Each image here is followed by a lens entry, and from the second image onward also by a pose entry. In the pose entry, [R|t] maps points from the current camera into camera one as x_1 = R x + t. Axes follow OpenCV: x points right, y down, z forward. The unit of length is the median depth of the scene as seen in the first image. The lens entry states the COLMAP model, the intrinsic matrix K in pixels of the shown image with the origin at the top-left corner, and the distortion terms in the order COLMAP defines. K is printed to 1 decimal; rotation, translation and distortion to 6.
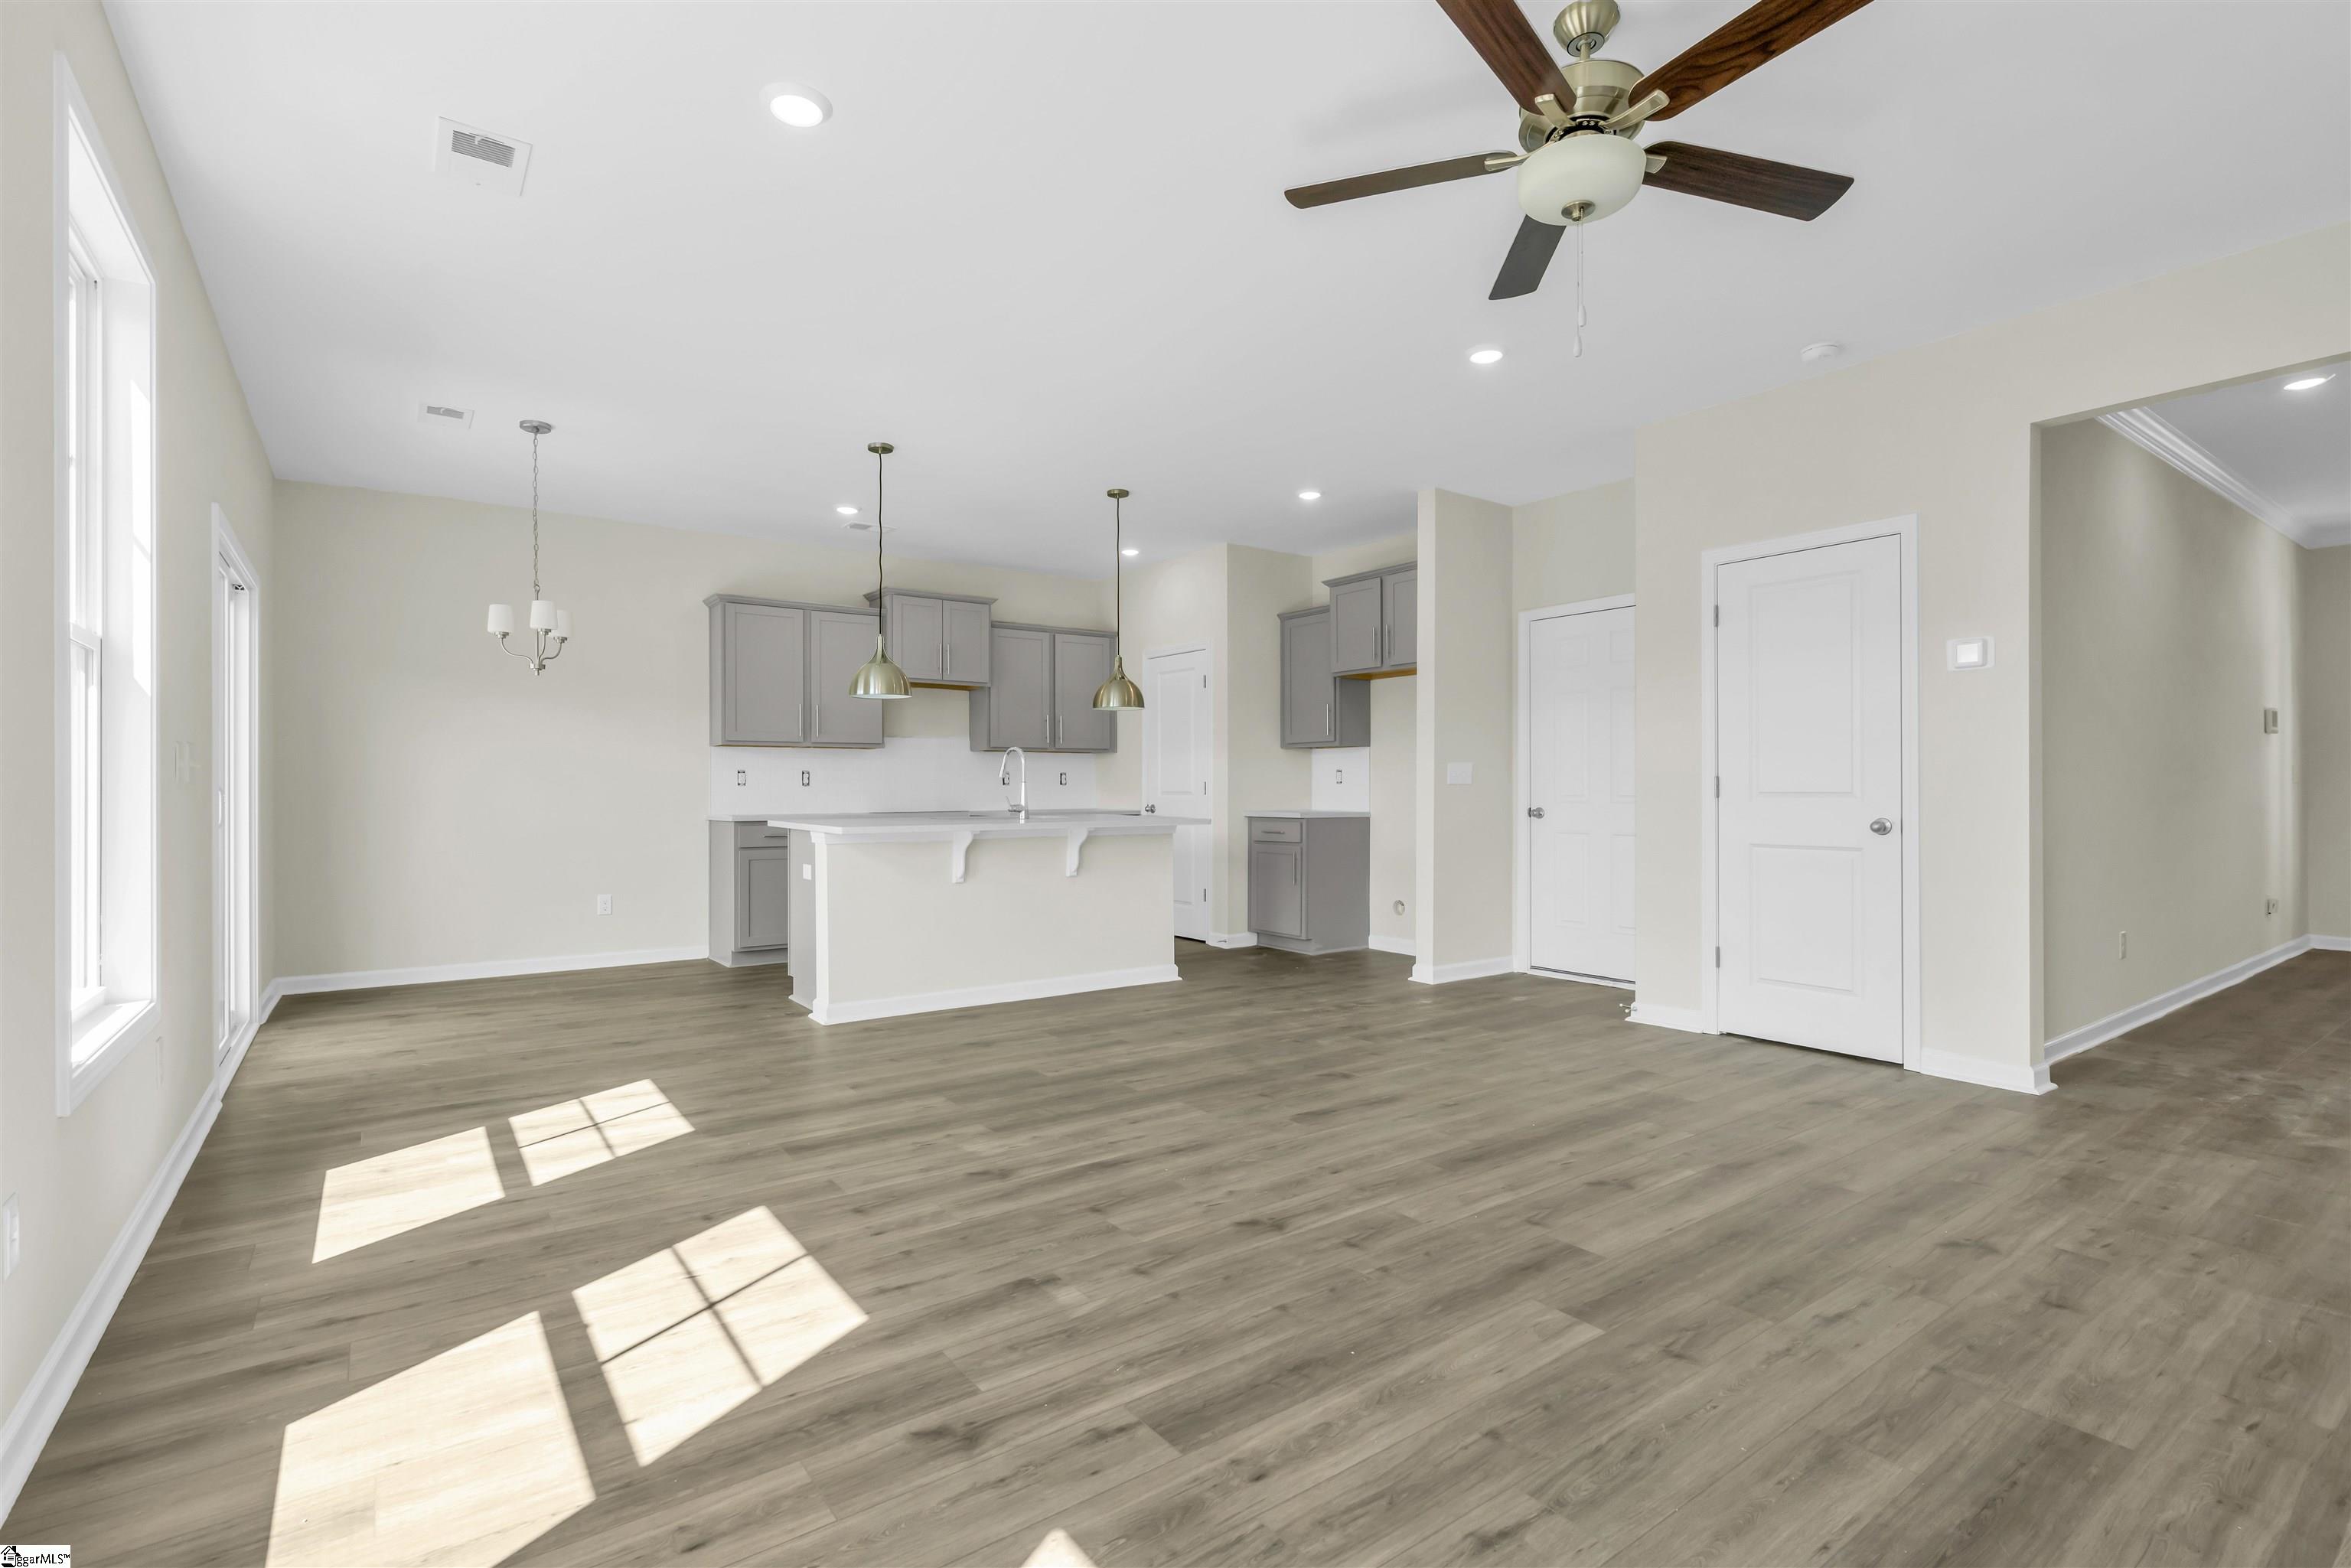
lens RADIAL K [[1072.8, 0, 1152.0], [0, 1072.8, 800.0], [0, 0, 1]] dist [-0.007988, 0.004544]
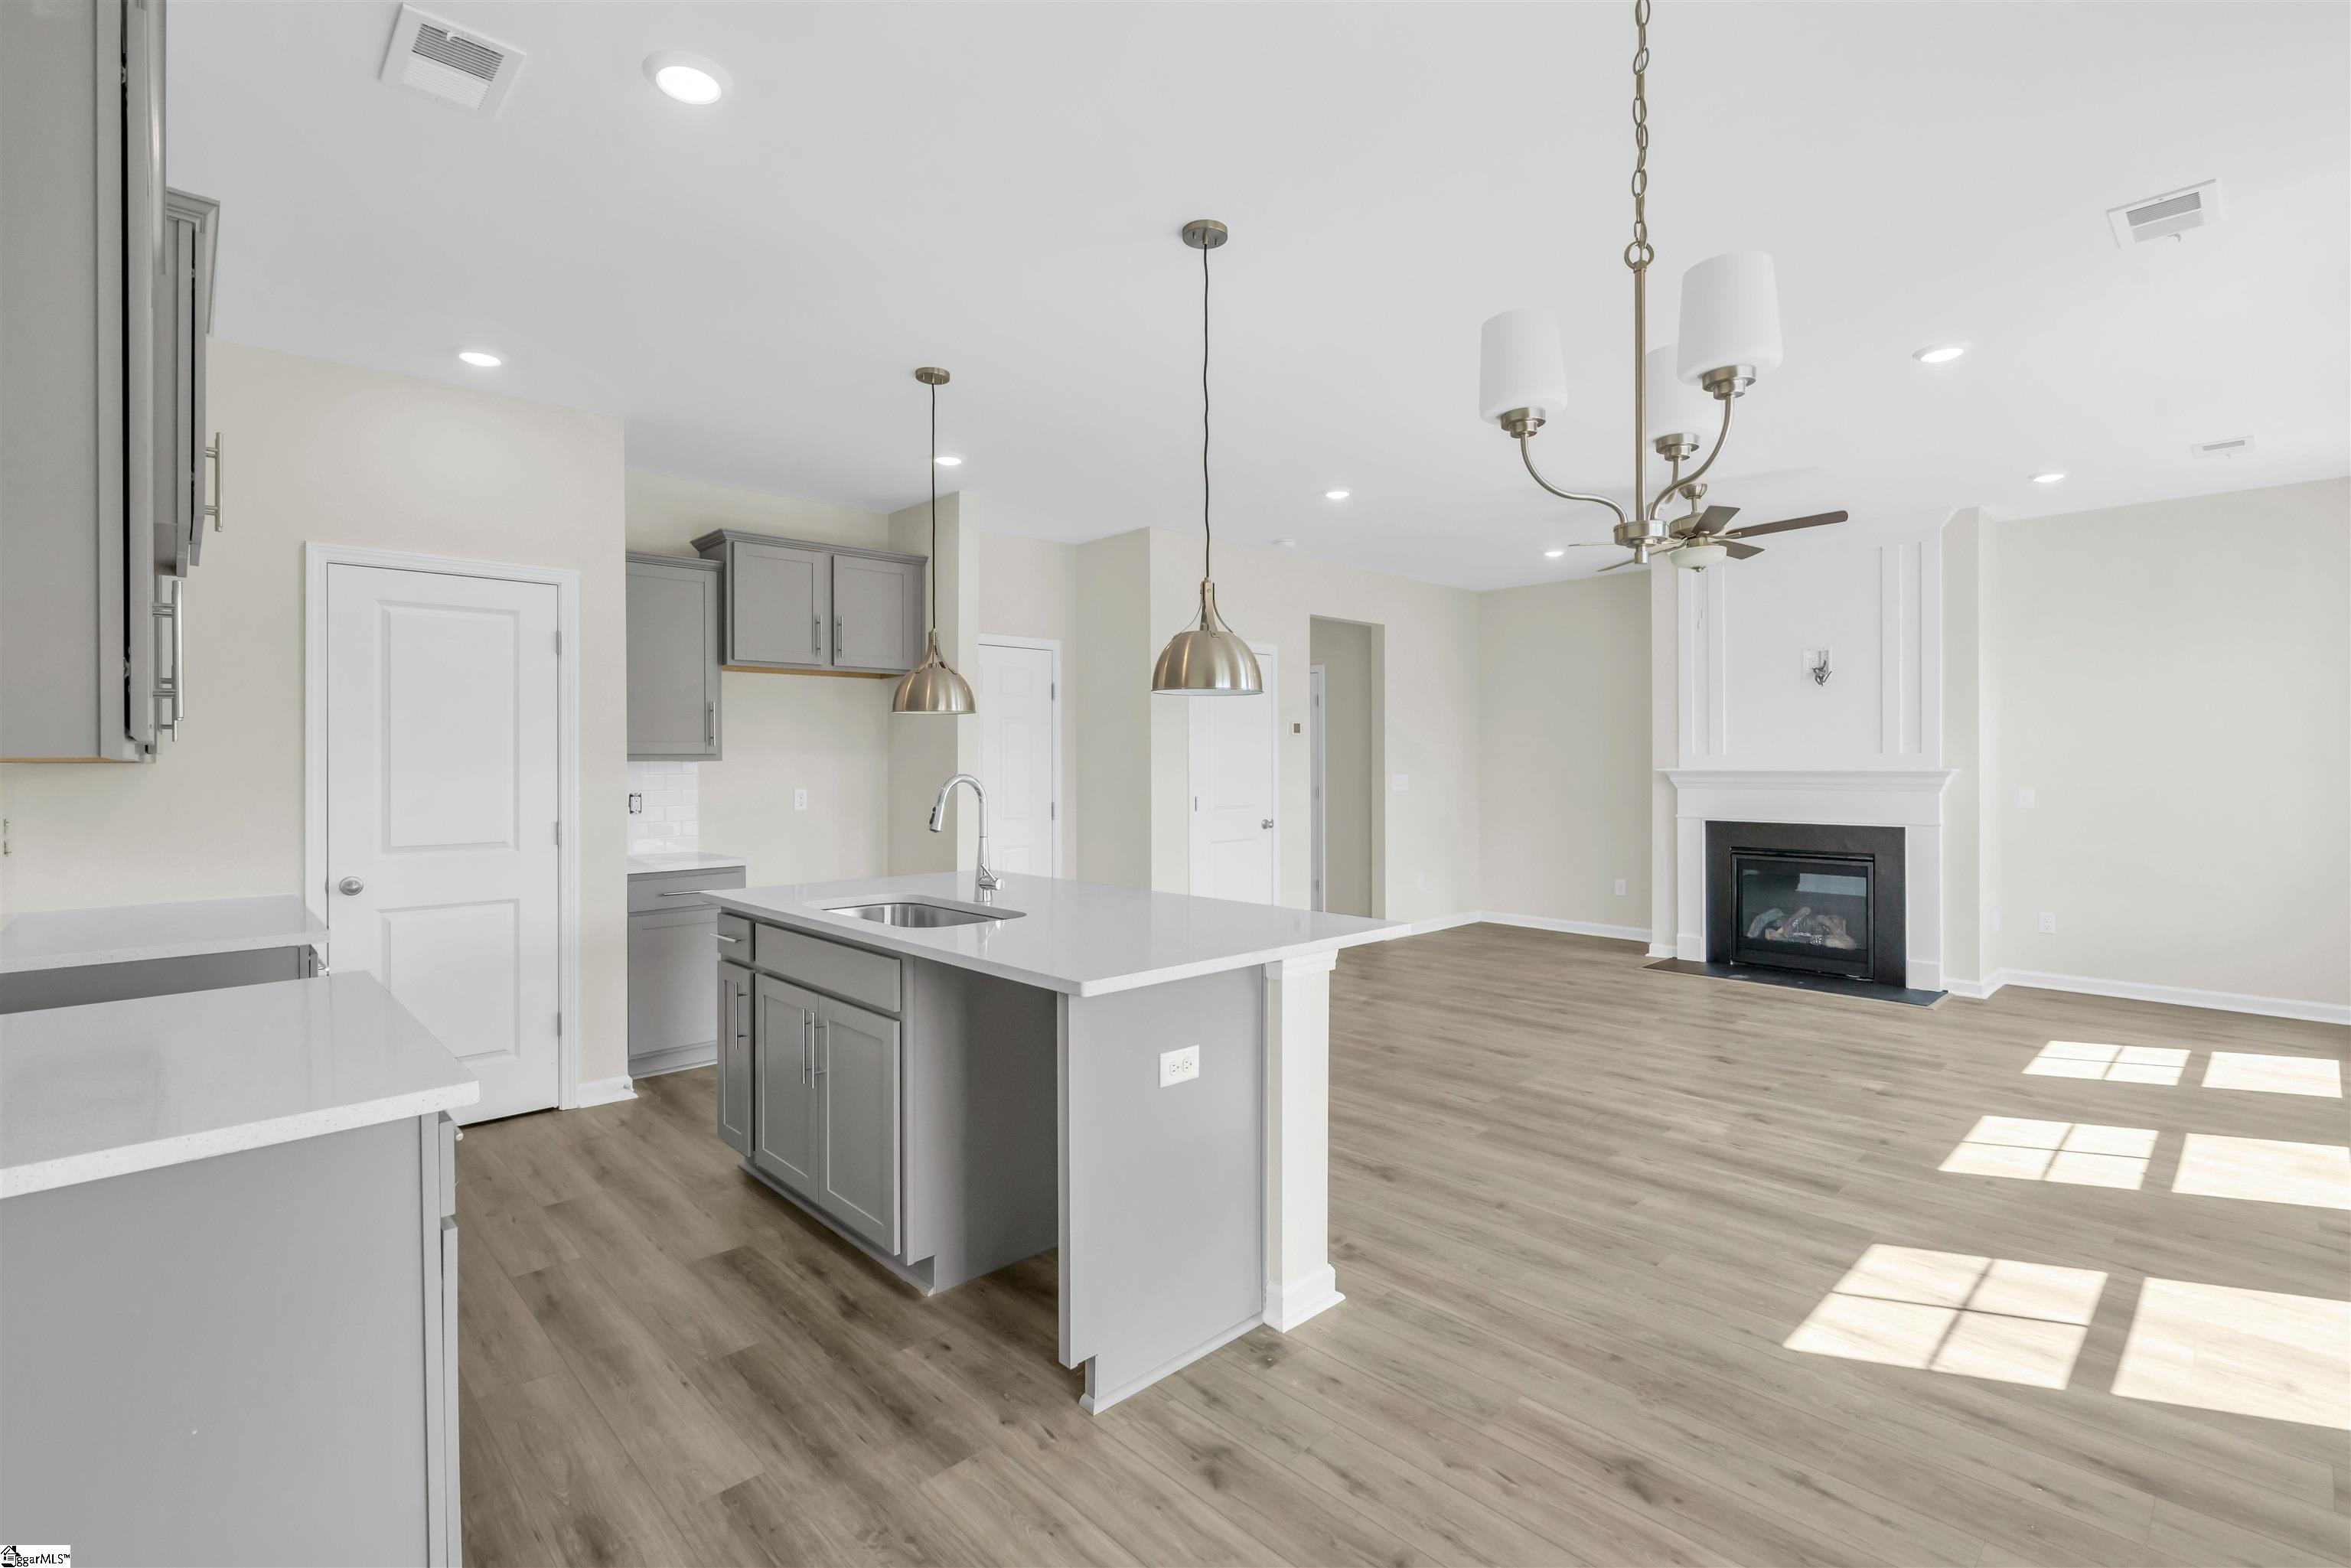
lens RADIAL K [[1072.8, 0, 1172.5], [0, 1072.8, 772.6], [0, 0, 1]] dist [-0.007988, 0.004544]
pose [[-0.138349, -0.008951, 0.990343, -1.212505], [0.015539, 0.999816, 0.011207, -0.096746], [-0.990262, 0.016940, -0.138185, 1.683909]]
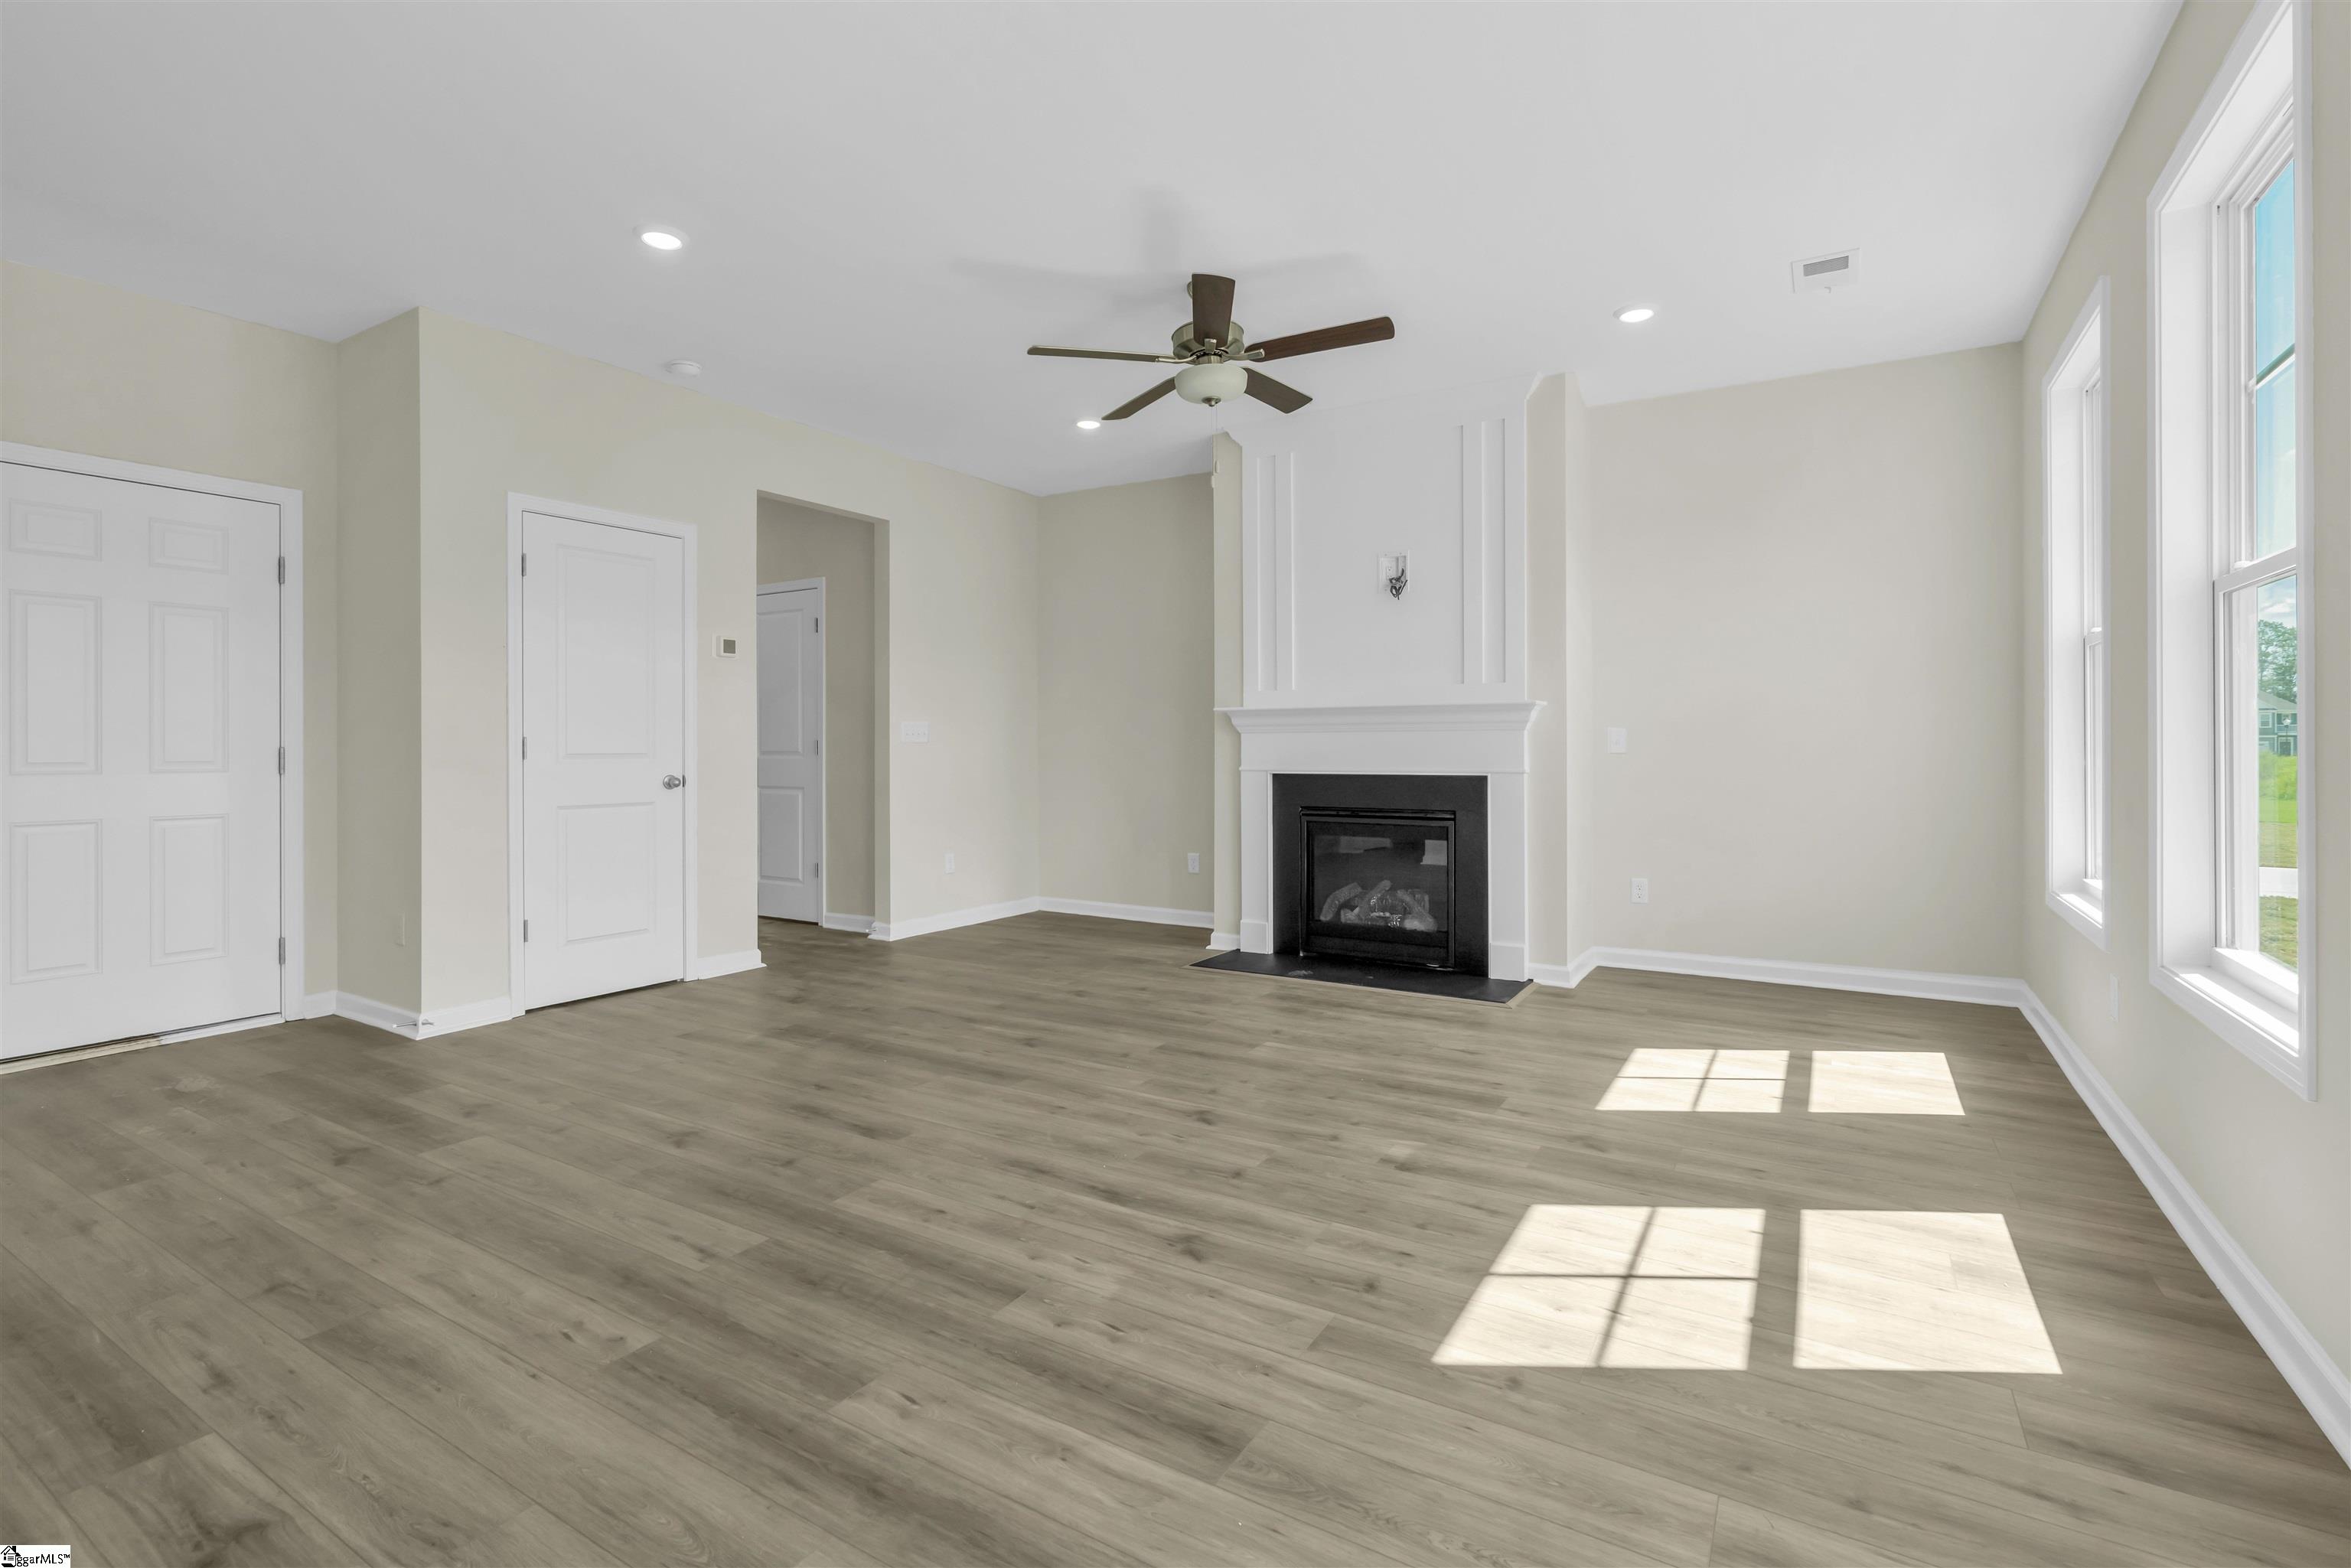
lens RADIAL K [[1072.8, 0, 1174.6], [0, 1072.8, 760.8], [0, 0, 1]] dist [-0.007988, 0.004544]
pose [[-0.389257, -0.008501, 0.921090, -0.754138], [0.012875, 0.999810, 0.014668, -0.010791], [-0.921039, 0.017568, -0.389074, 1.153498]]
